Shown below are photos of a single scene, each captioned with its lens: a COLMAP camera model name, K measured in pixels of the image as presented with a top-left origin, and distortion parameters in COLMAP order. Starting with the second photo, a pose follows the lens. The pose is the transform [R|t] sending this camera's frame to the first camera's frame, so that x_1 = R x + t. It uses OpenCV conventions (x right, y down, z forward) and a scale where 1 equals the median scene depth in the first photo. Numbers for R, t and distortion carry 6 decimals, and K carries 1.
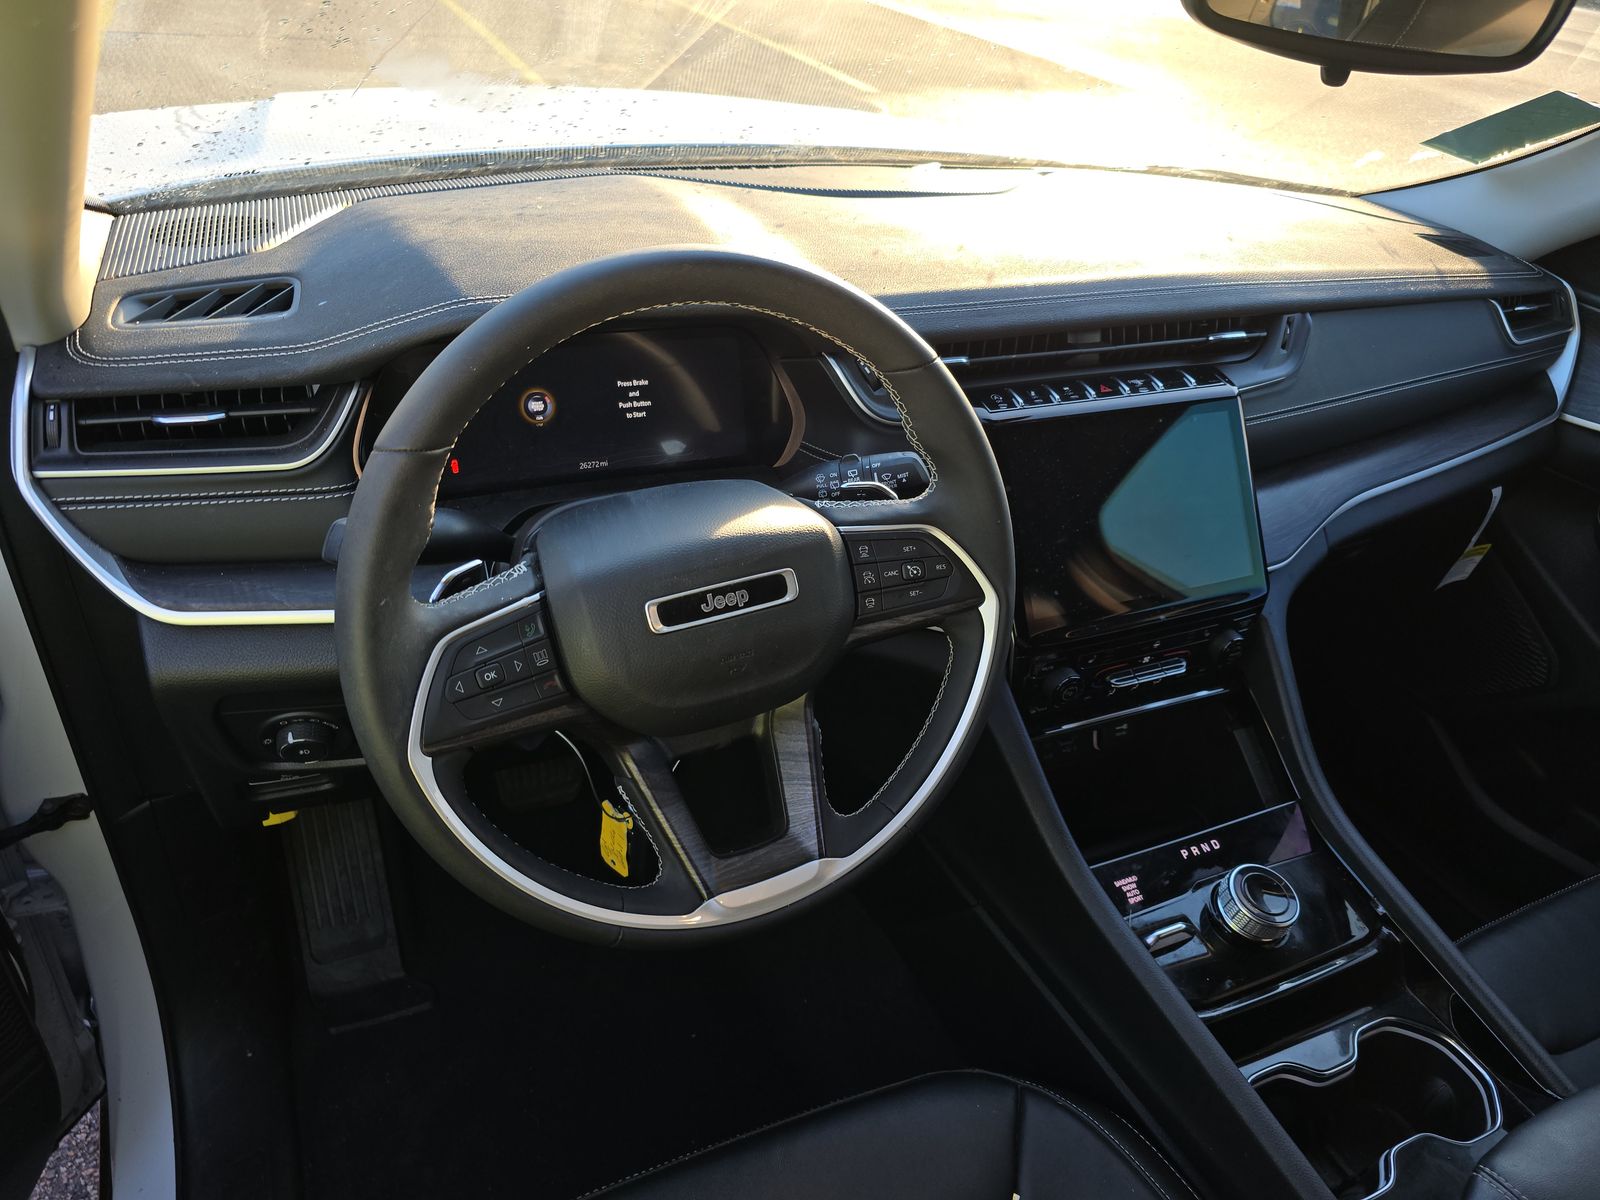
lens RADIAL K [[1080.8, 0, 800.0], [0, 1080.8, 600.0], [0, 0, 1]] dist [0.075412, -0.099222]
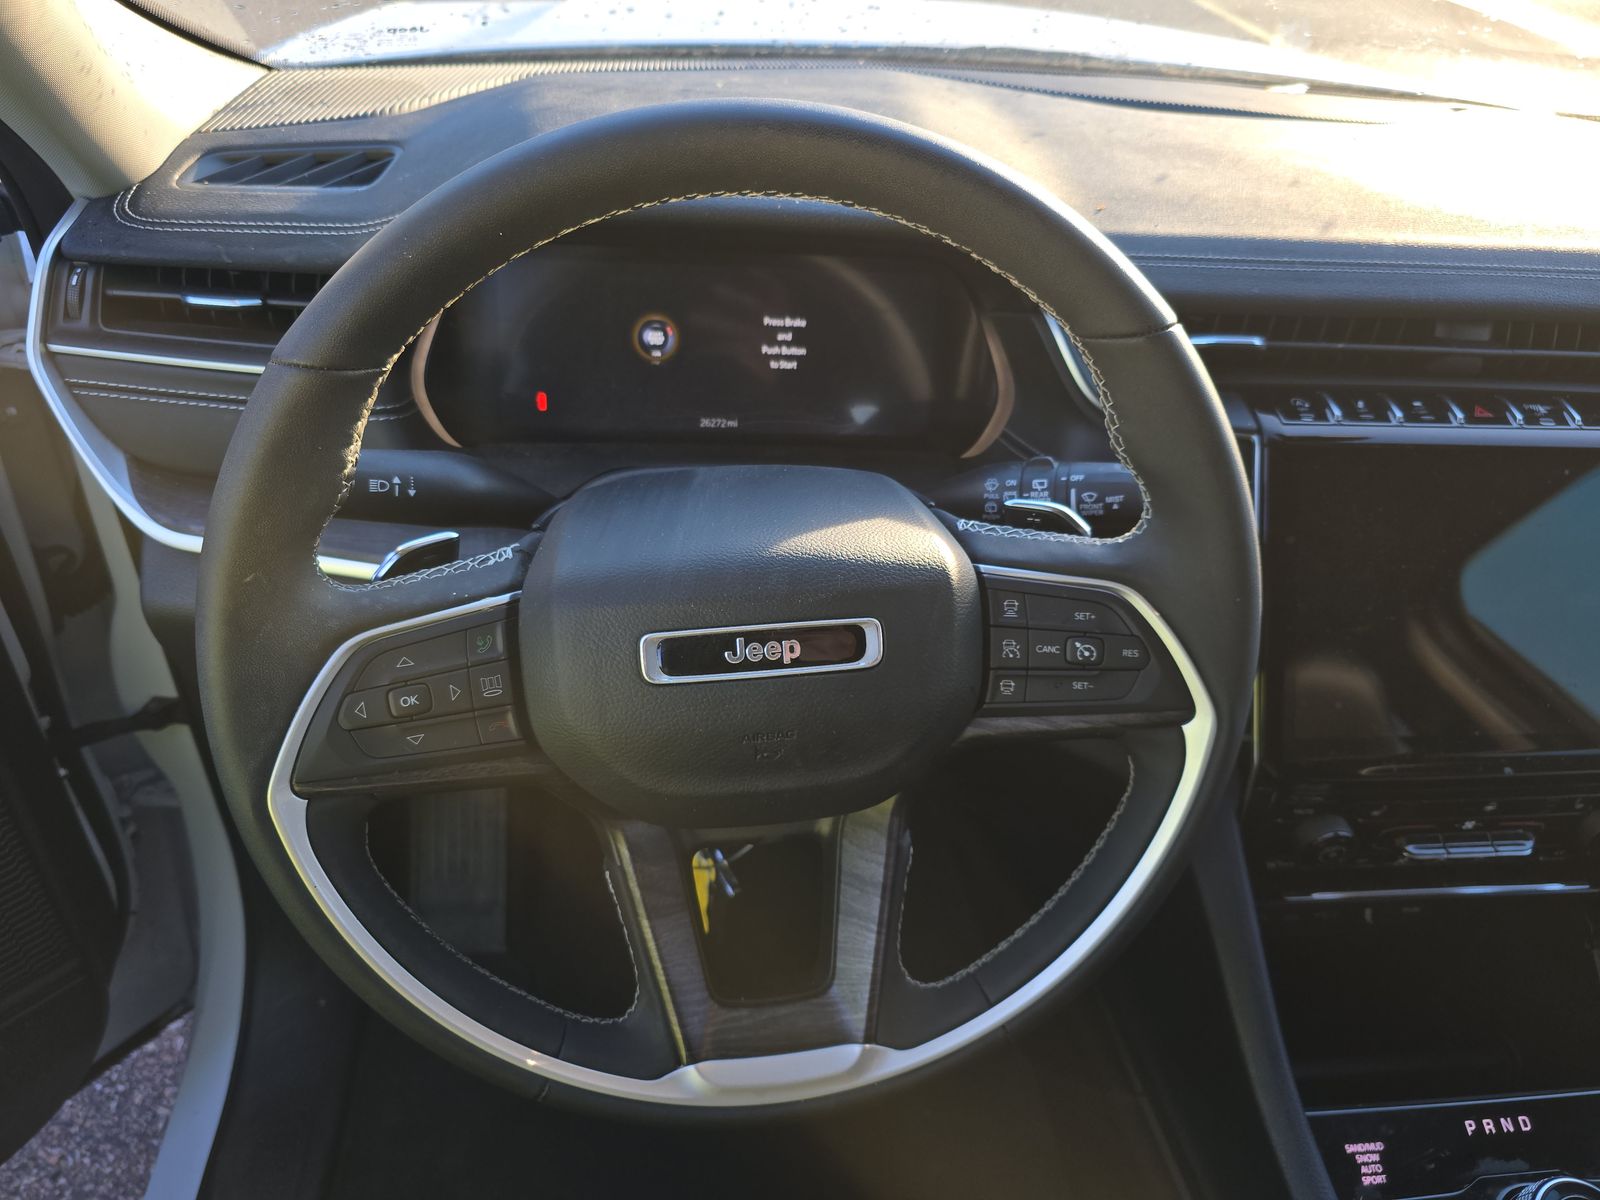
lens RADIAL K [[1056.5, 0, 828.6], [0, 1056.5, 600.7], [0, 0, 1]] dist [0.020017, -0.023569]
pose [[0.948976, 0.176728, -0.261172, 0.115833], [-0.167605, 0.984206, 0.056990, -0.064815], [0.267119, -0.010309, 0.963608, 0.343071]]
